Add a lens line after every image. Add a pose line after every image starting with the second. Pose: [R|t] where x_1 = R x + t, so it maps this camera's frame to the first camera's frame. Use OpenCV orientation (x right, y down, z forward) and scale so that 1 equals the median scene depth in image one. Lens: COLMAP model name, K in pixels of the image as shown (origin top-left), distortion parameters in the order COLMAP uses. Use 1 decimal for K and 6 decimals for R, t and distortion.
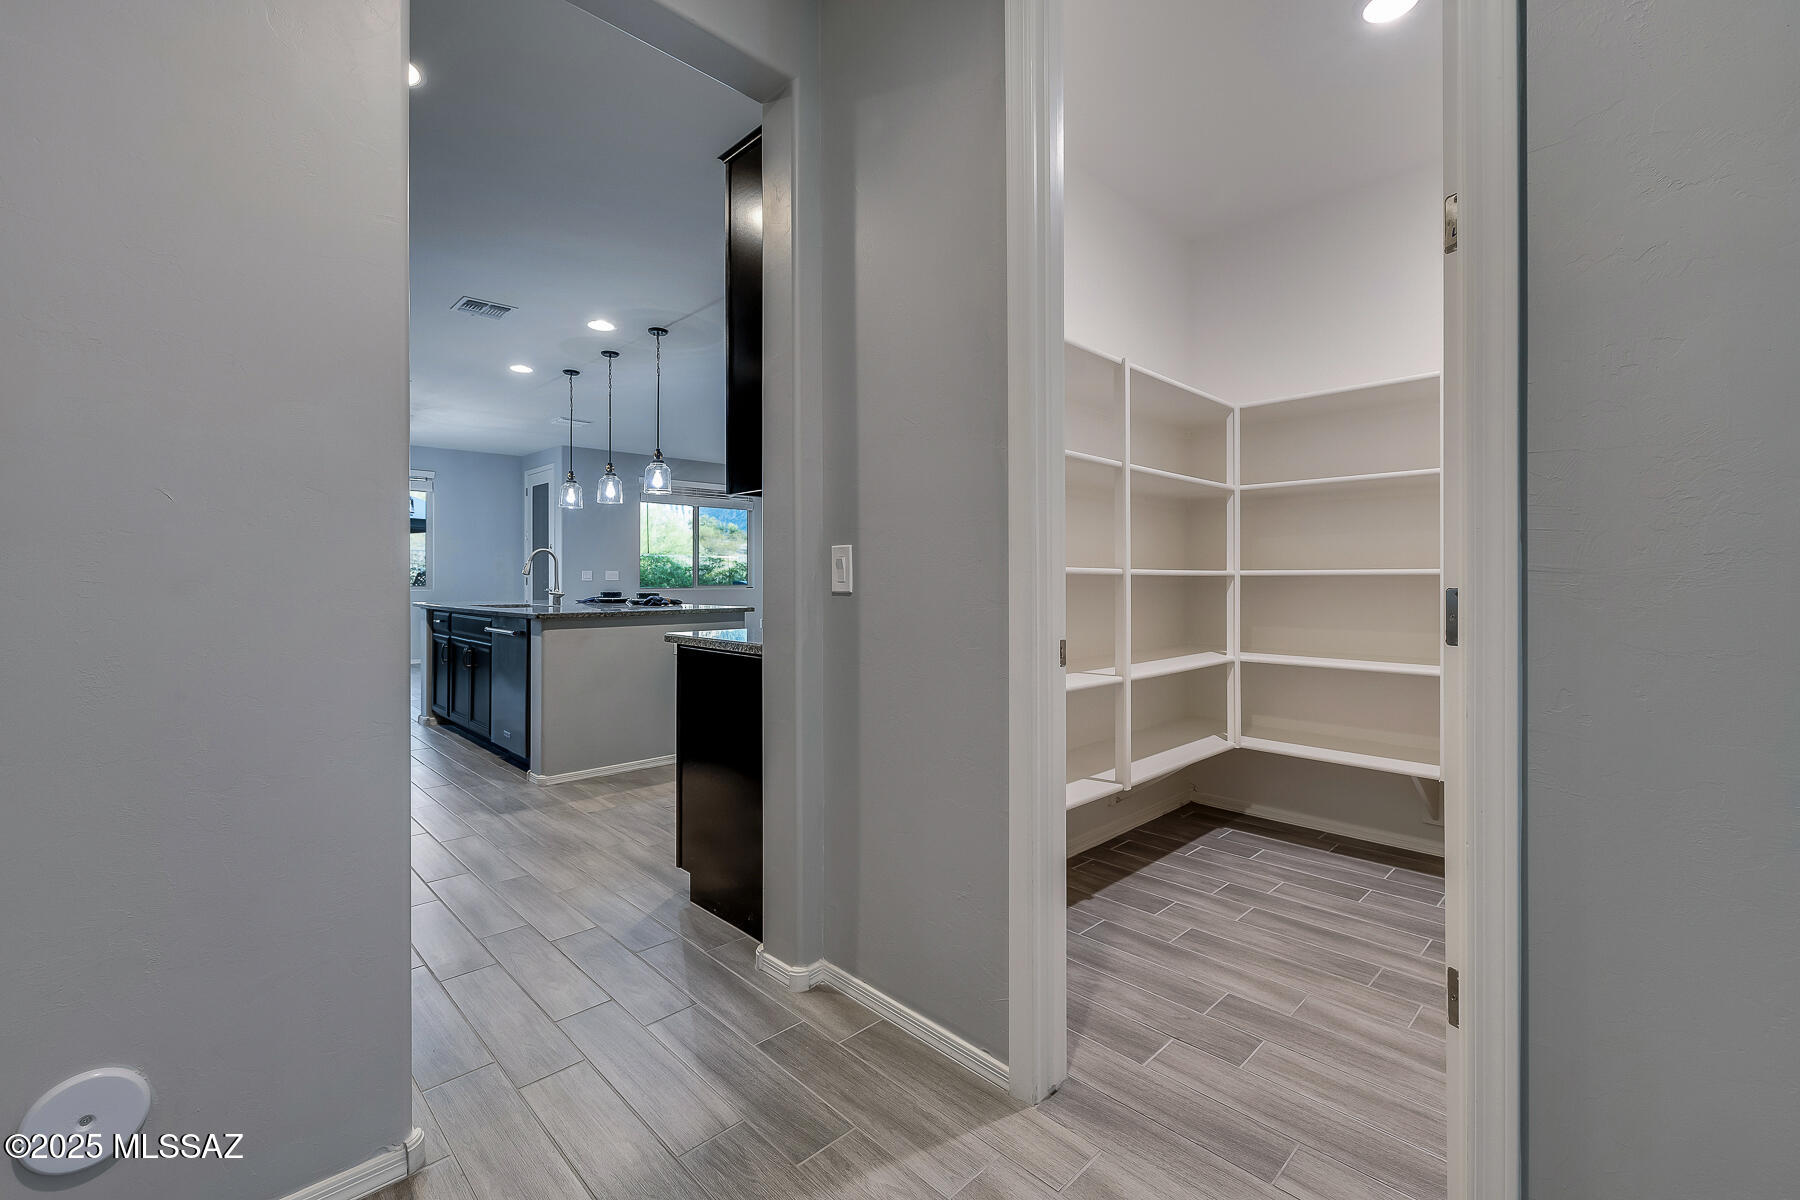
lens RADIAL K [[778.8, 0, 896.4], [0, 778.8, 584.9], [0, 0, 1]] dist [-0.000983, -0.000100]
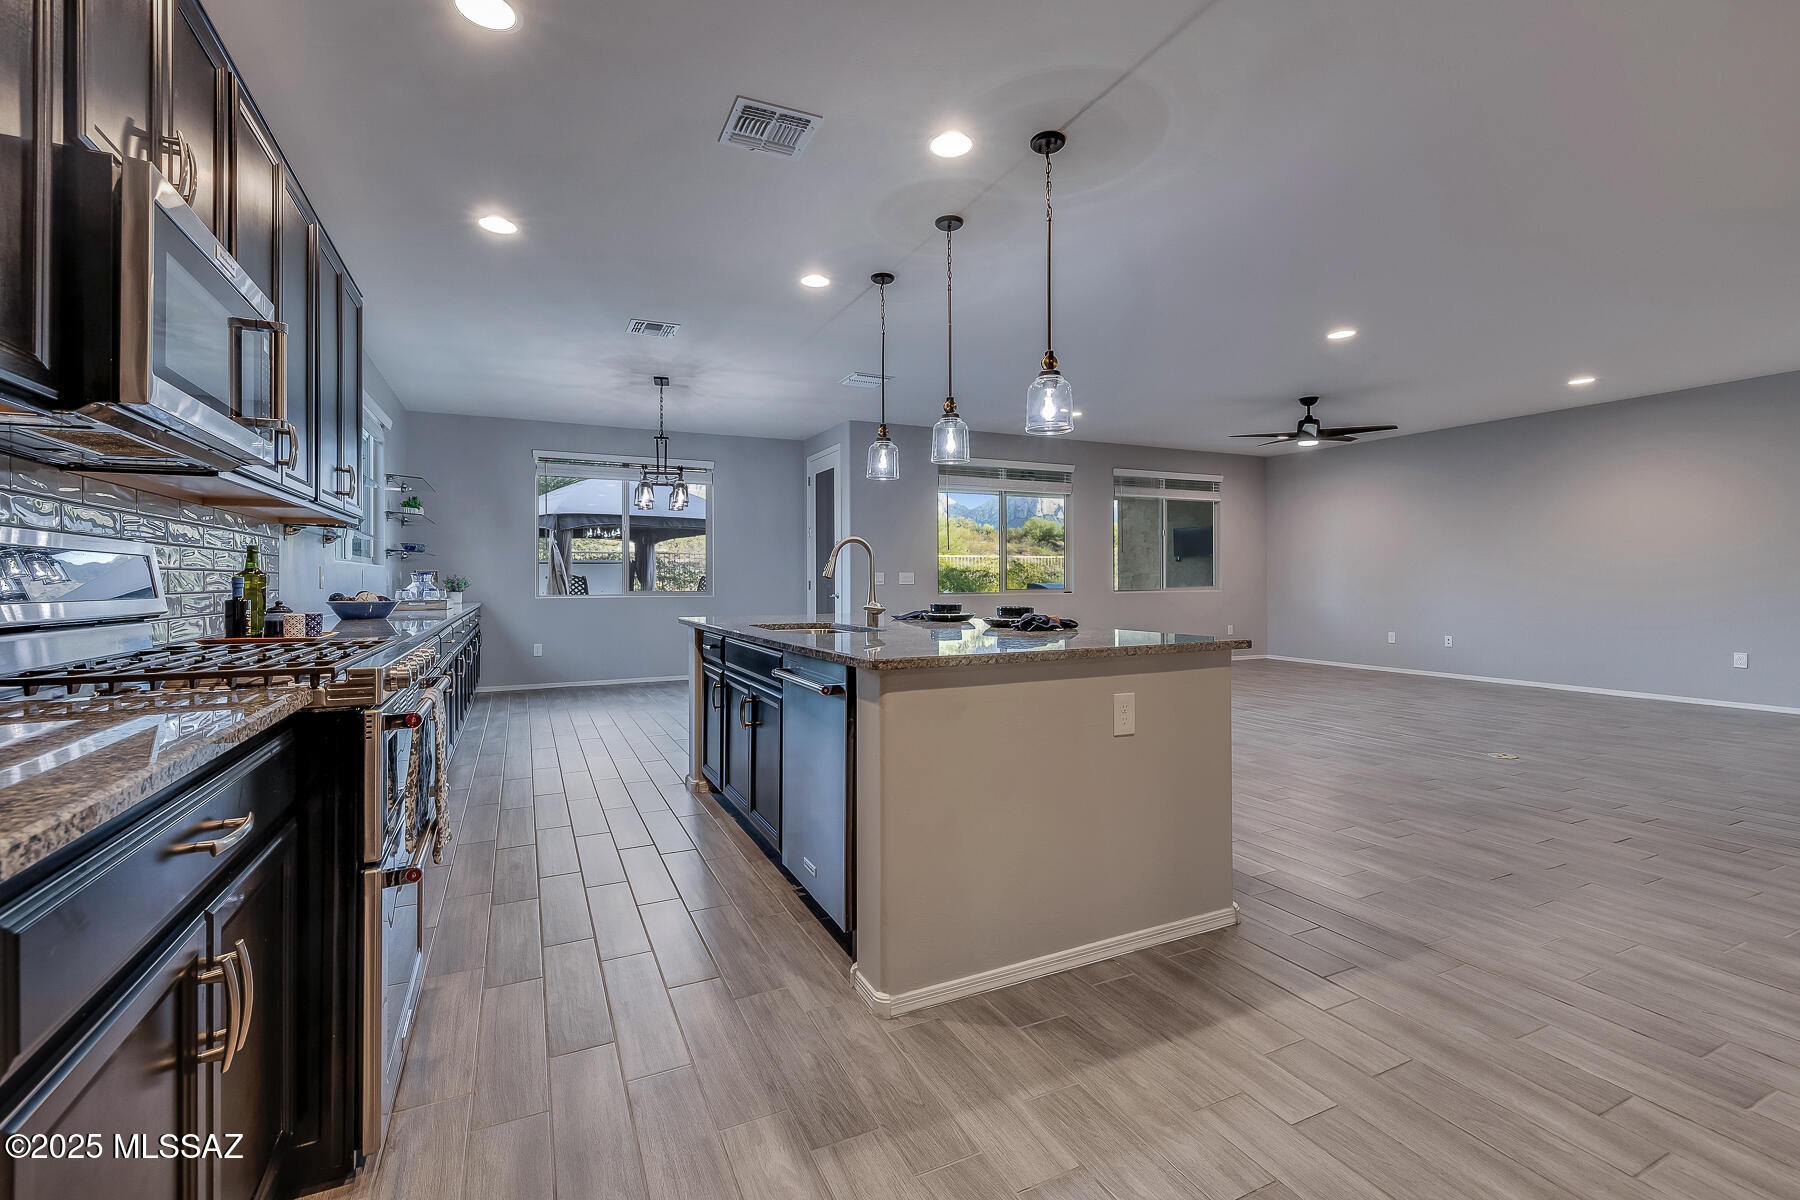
lens RADIAL K [[778.8, 0, 896.4], [0, 778.8, 584.9], [0, 0, 1]] dist [-0.000983, -0.000100]
pose [[0.950354, -0.004075, -0.311145, -0.223979], [0.003522, 0.999991, -0.002340, -0.005837], [0.311152, 0.001128, 0.950360, 0.411142]]
